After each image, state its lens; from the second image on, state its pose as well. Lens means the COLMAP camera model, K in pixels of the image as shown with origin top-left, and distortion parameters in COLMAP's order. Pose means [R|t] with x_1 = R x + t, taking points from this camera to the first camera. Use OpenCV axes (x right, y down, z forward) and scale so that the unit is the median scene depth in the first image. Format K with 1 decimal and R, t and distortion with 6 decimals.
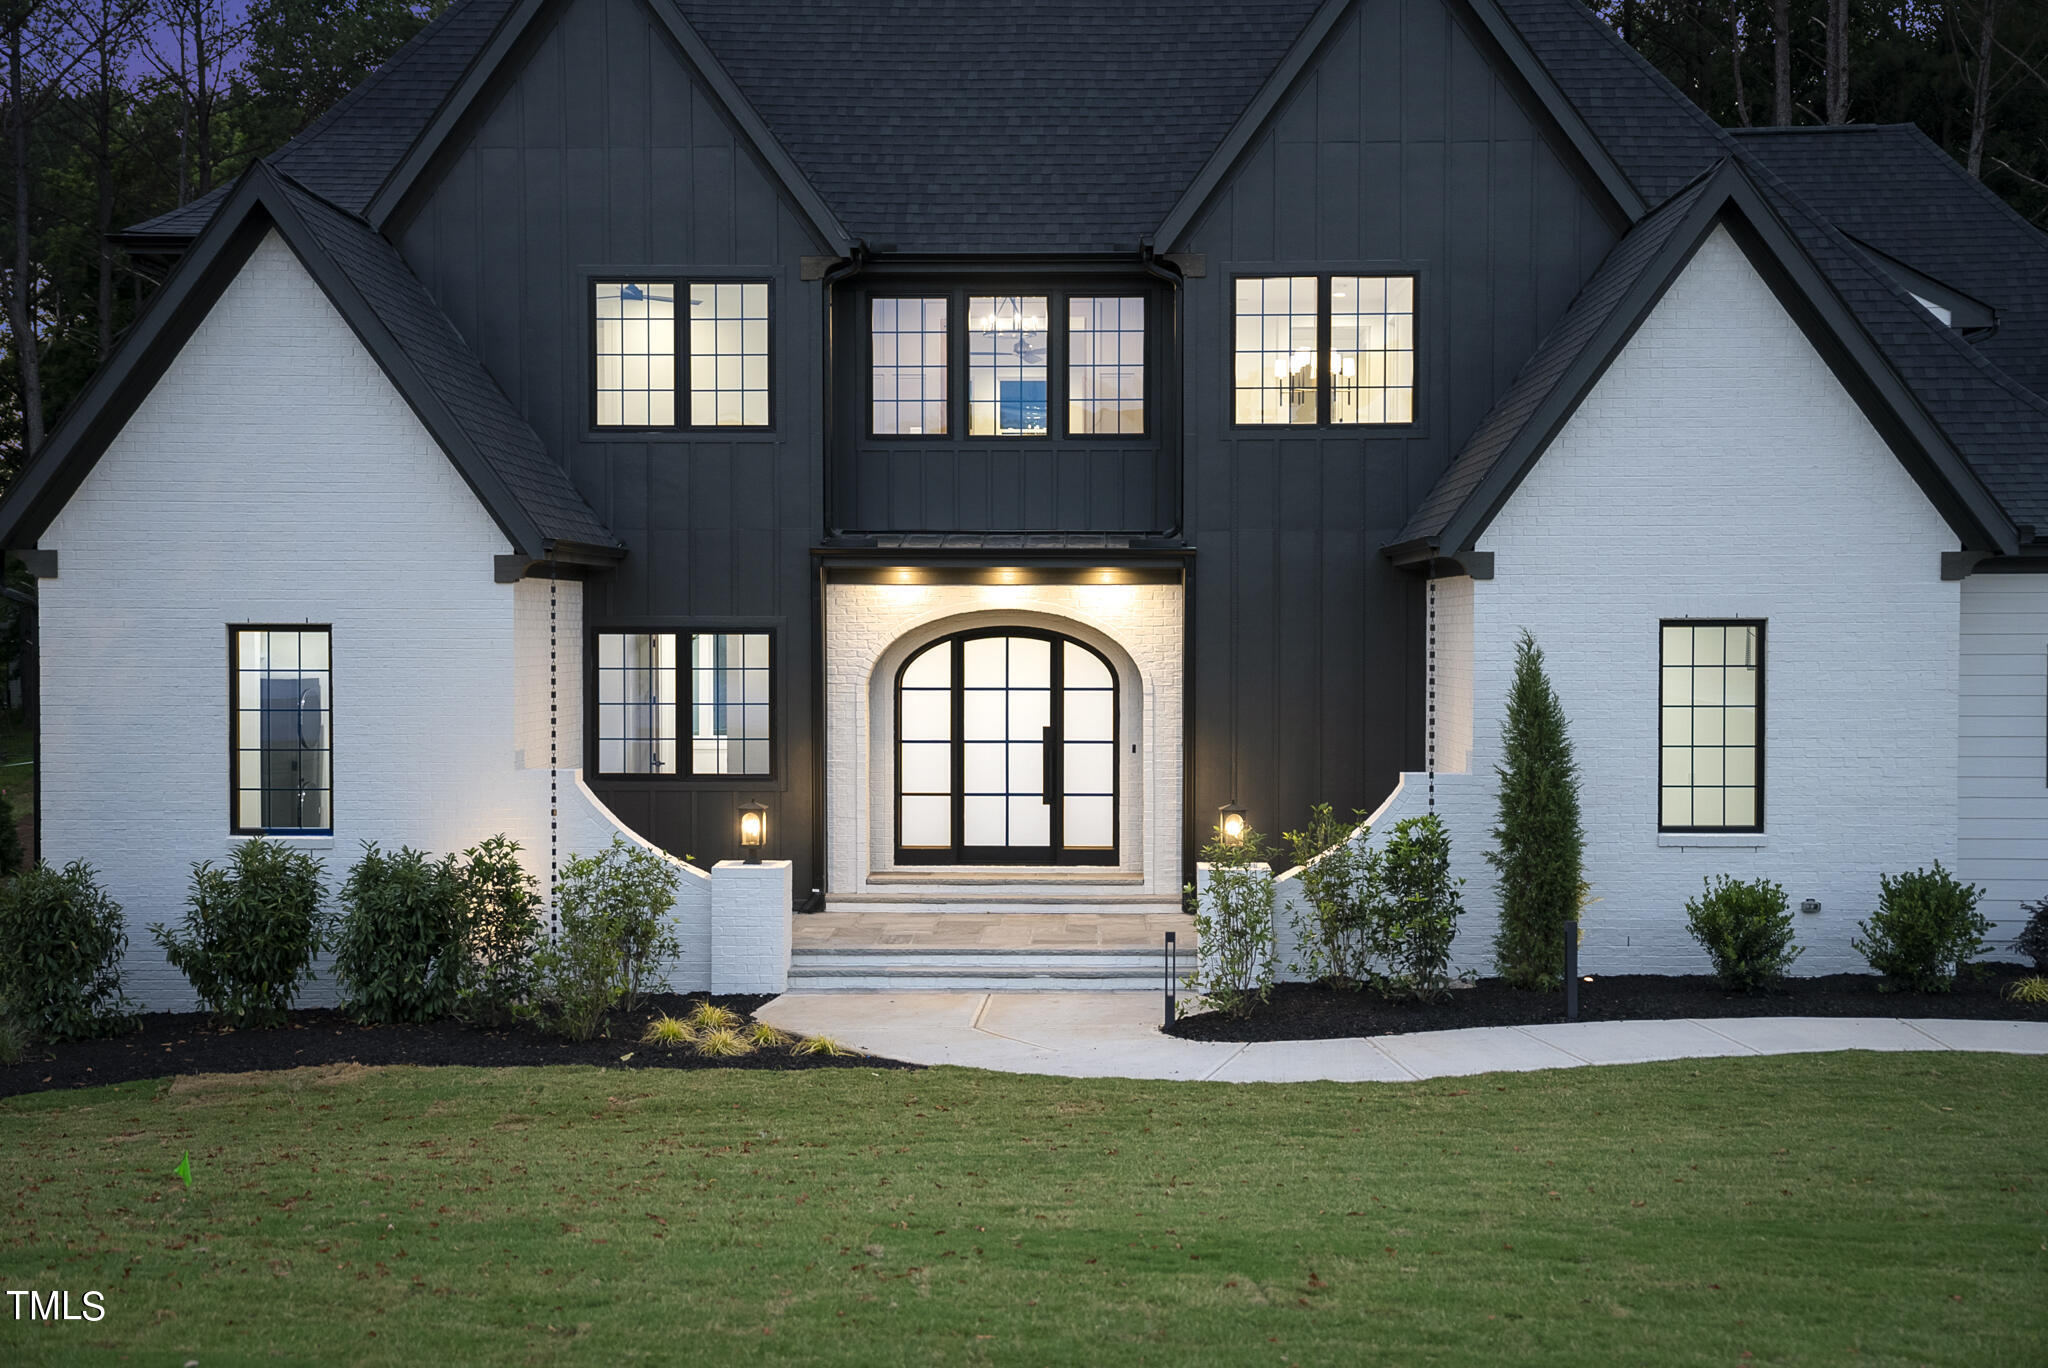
lens RADIAL K [[2447.7, 0, 1024.0], [0, 2447.7, 684.0], [0, 0, 1]] dist [0.080778, 0.040844]
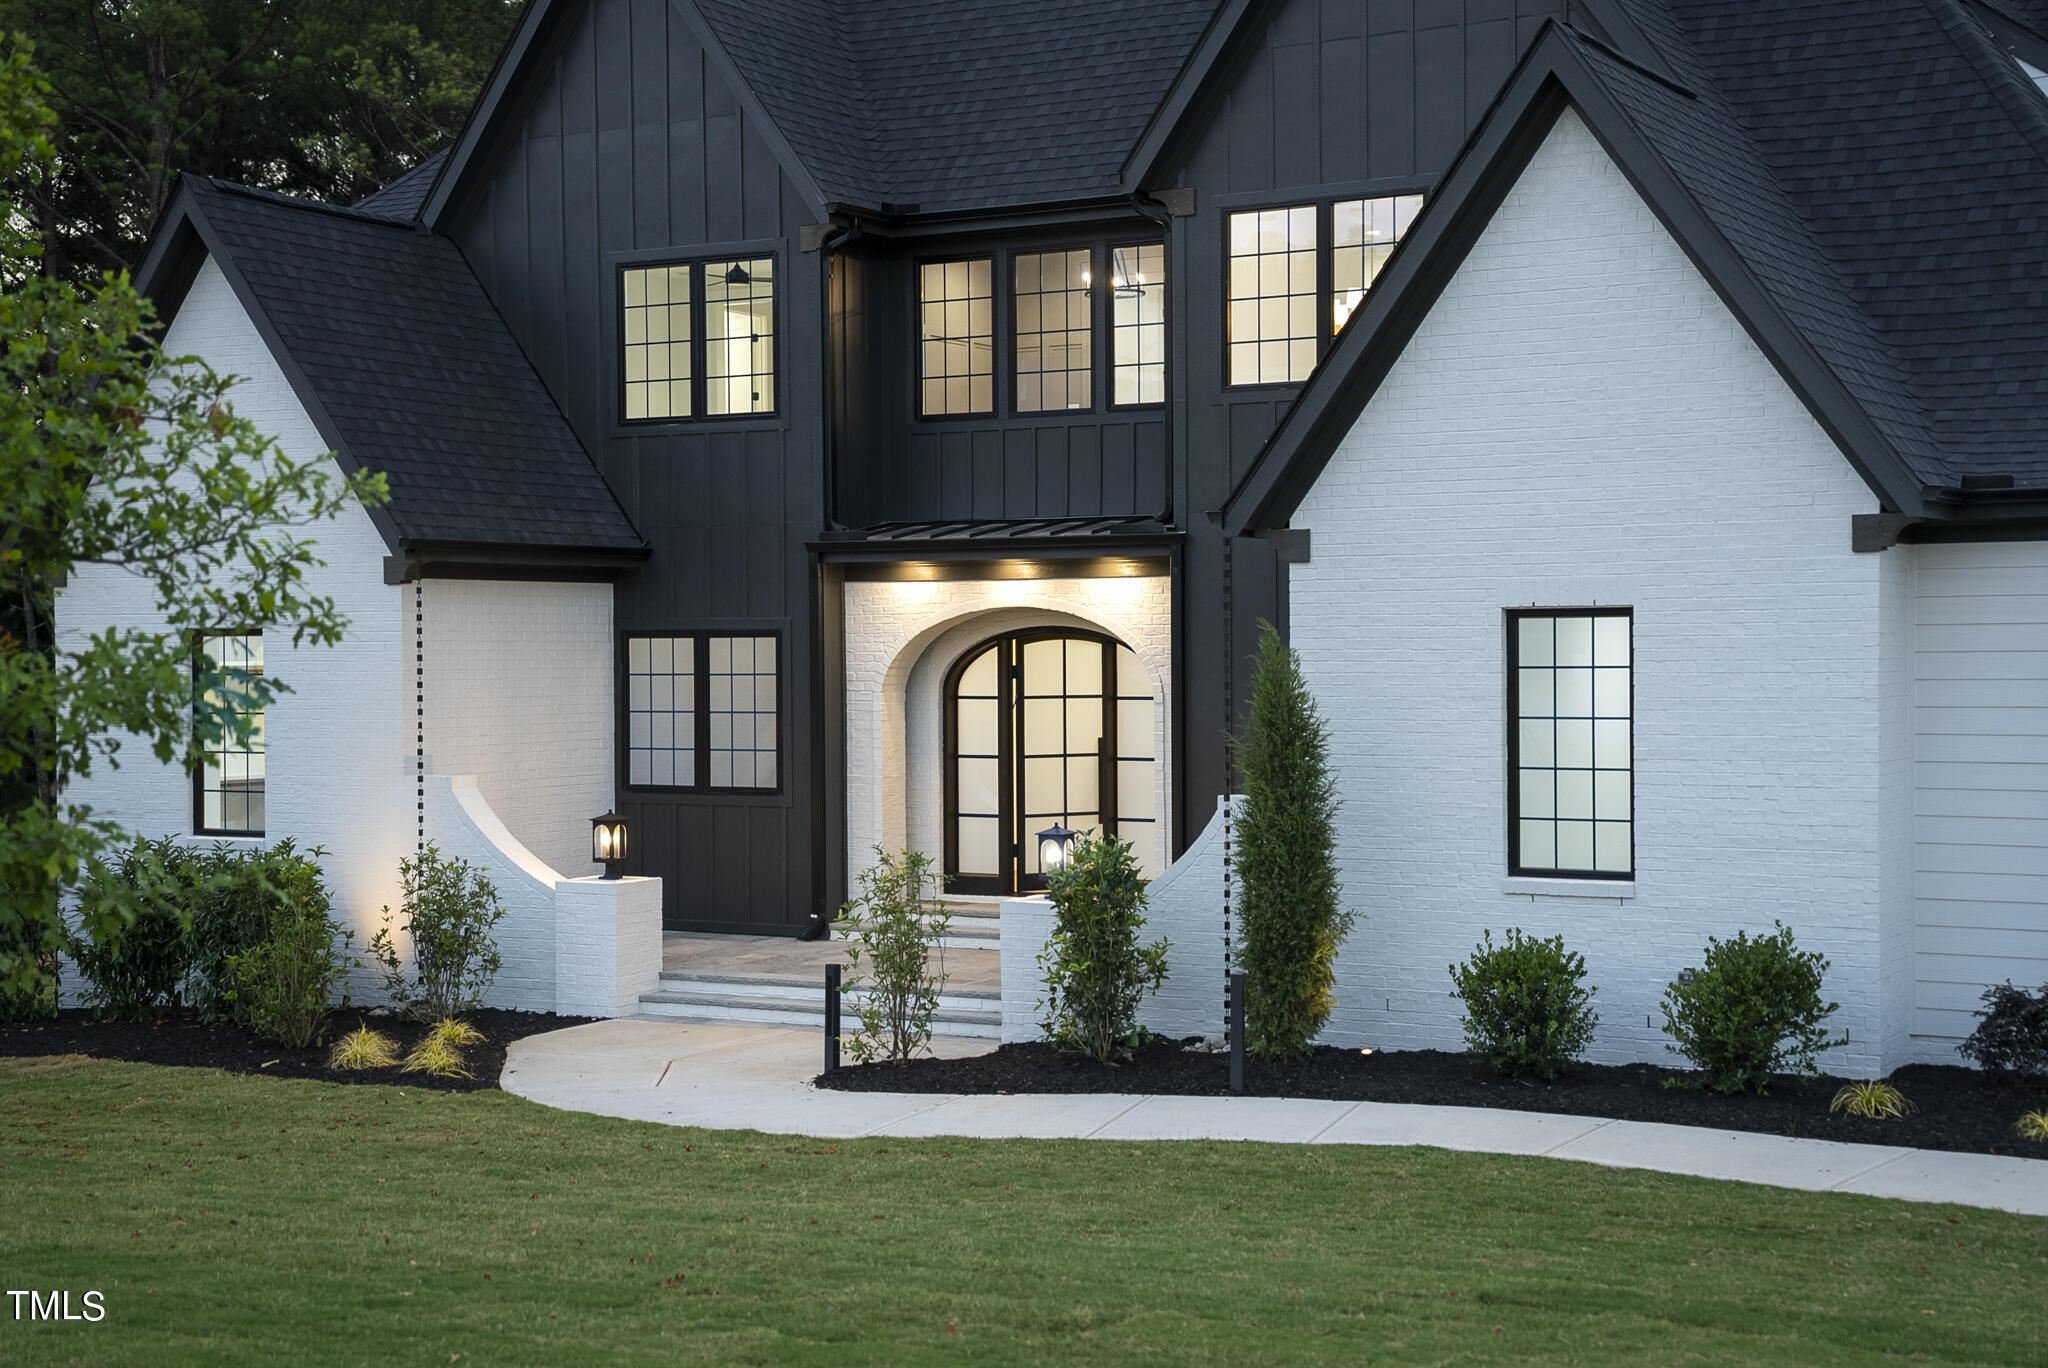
lens RADIAL K [[2854.1, 0, 1024.0], [0, 2854.1, 684.0], [0, 0, 1]] dist [0.127988, 0.054222]
pose [[0.880192, 0.000770, -0.474617, 0.494088], [-0.005204, 0.999954, -0.008028, 0.005679], [0.474589, 0.009537, 0.880156, 0.095132]]
